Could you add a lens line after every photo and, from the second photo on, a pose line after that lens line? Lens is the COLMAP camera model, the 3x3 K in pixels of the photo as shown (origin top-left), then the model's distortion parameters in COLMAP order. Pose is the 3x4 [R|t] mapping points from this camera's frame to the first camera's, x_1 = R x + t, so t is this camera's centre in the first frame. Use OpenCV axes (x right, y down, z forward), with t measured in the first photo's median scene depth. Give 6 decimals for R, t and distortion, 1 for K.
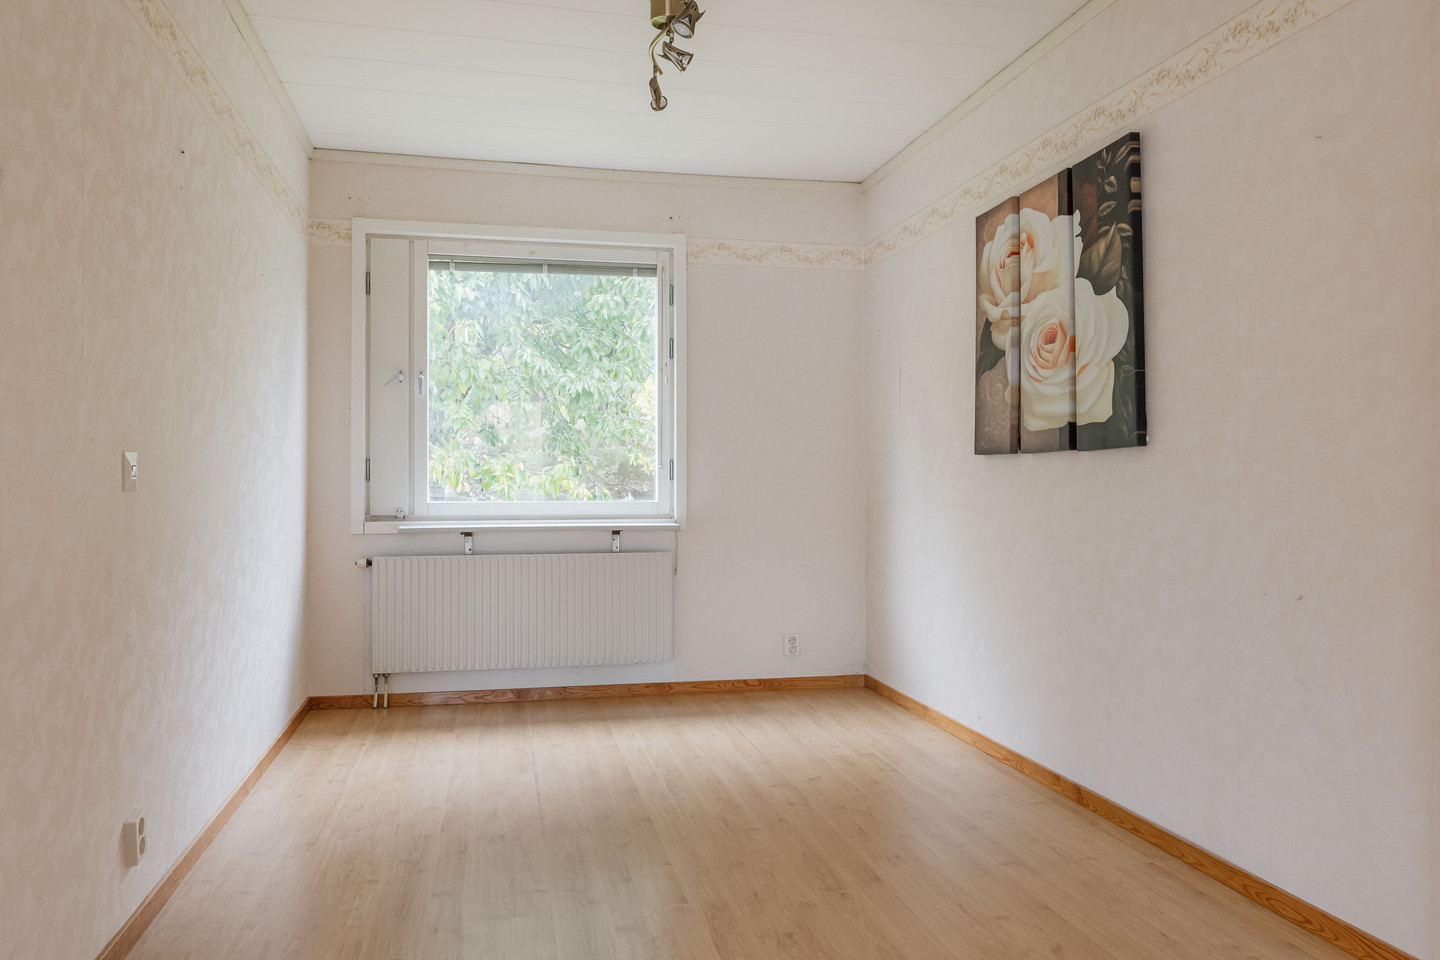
lens RADIAL K [[860.5, 0, 718.3], [0, 860.5, 482.5], [0, 0, 1]] dist [-0.005332, -0.000221]
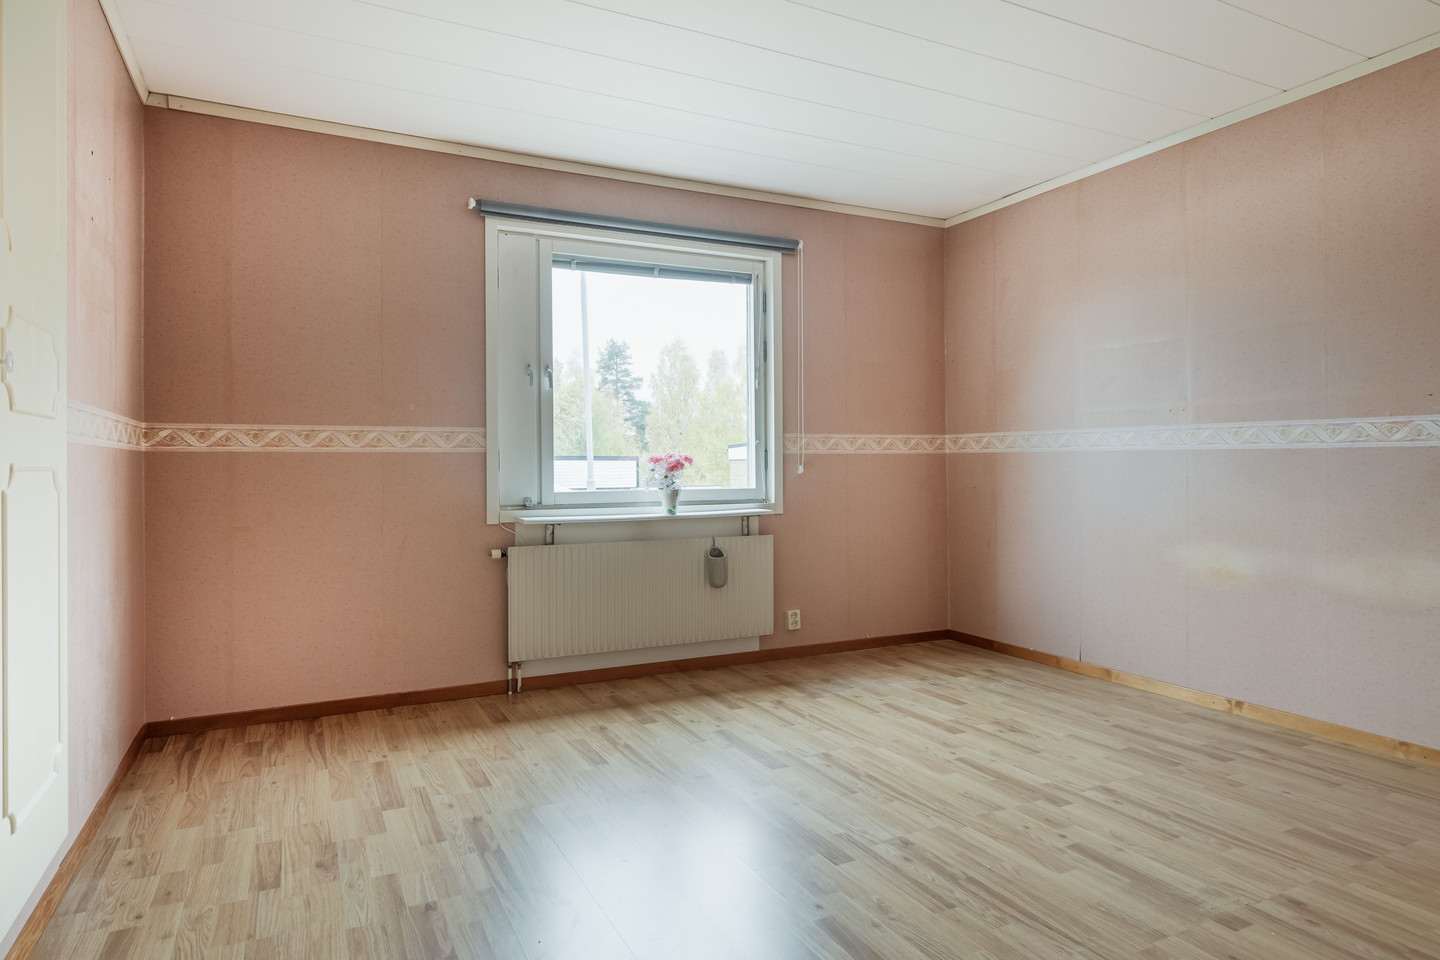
lens RADIAL K [[860.0, 0, 749.5], [0, 860.0, 461.4], [0, 0, 1]] dist [0.015280, -0.004352]
pose [[0.958727, -0.004984, 0.284286, -0.408726], [0.007029, 0.999956, -0.006176, -0.005713], [-0.284243, 0.007919, 0.958720, -0.061880]]
